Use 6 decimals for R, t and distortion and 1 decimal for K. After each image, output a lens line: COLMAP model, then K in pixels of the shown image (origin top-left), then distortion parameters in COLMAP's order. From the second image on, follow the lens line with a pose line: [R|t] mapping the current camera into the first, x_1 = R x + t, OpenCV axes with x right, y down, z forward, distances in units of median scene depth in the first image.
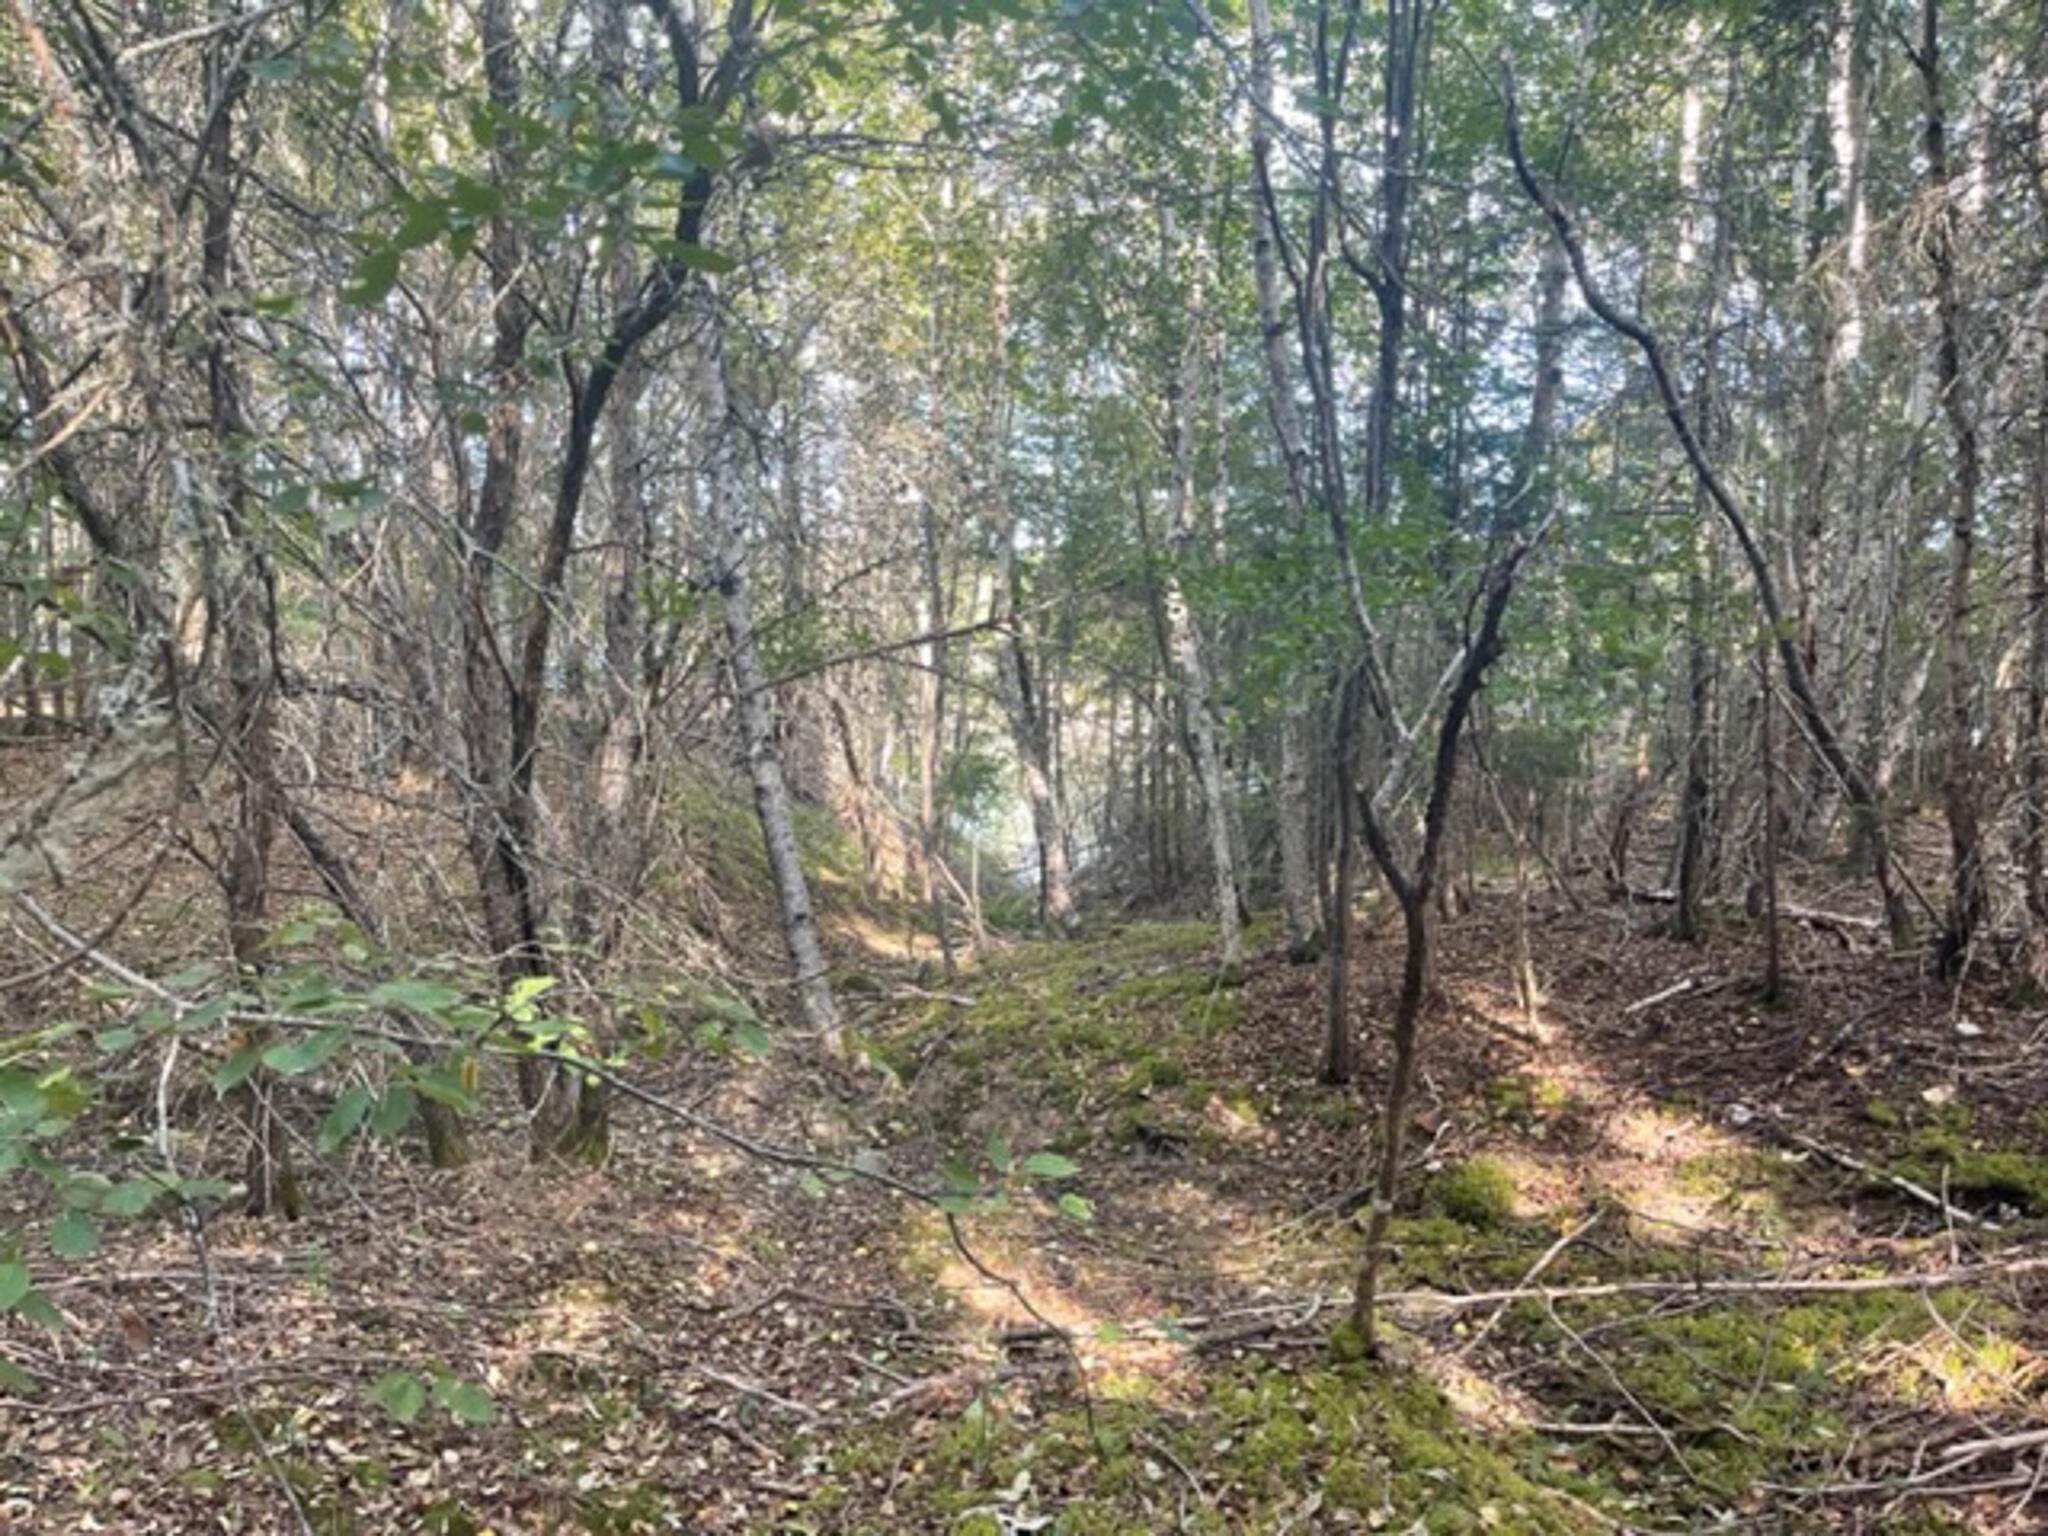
lens RADIAL K [[1494.4, 0, 1024.0], [0, 1494.4, 768.0], [0, 0, 1]] dist [0.067958, 0.002957]
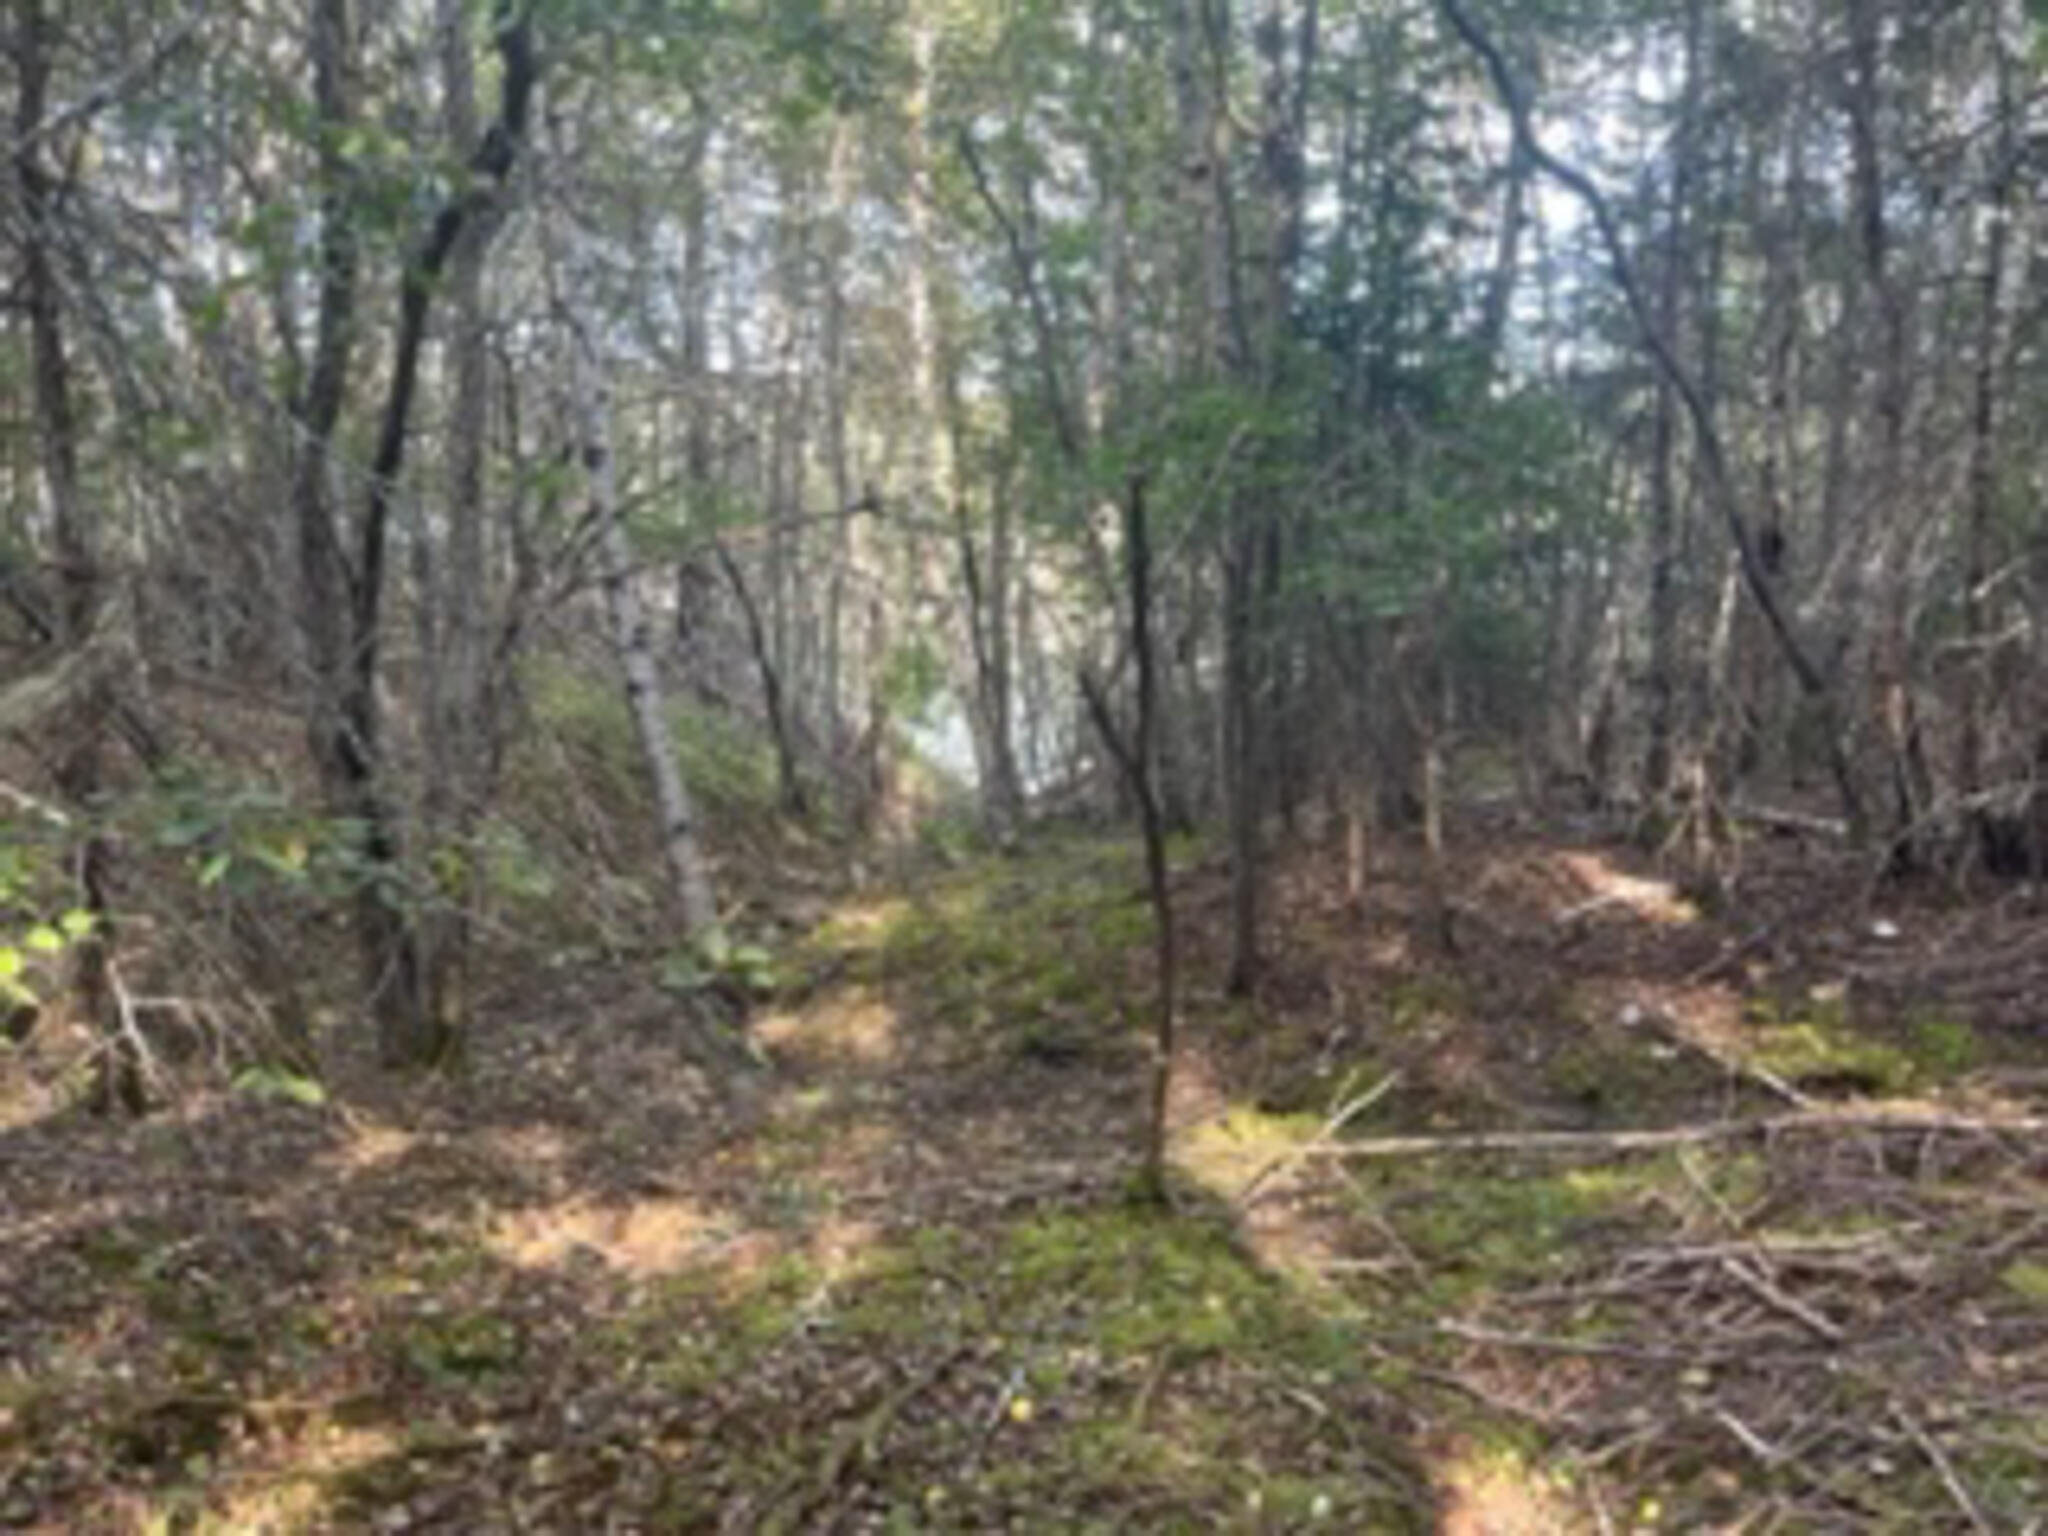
lens RADIAL K [[1897.4, 0, 1024.0], [0, 1897.4, 768.0], [0, 0, 1]] dist [0.090398, -0.015854]
pose [[0.999999, -0.001316, 0.000786, 0.078151], [0.001272, 0.998556, 0.053704, 0.003753], [-0.000855, -0.053703, 0.998557, -0.200941]]
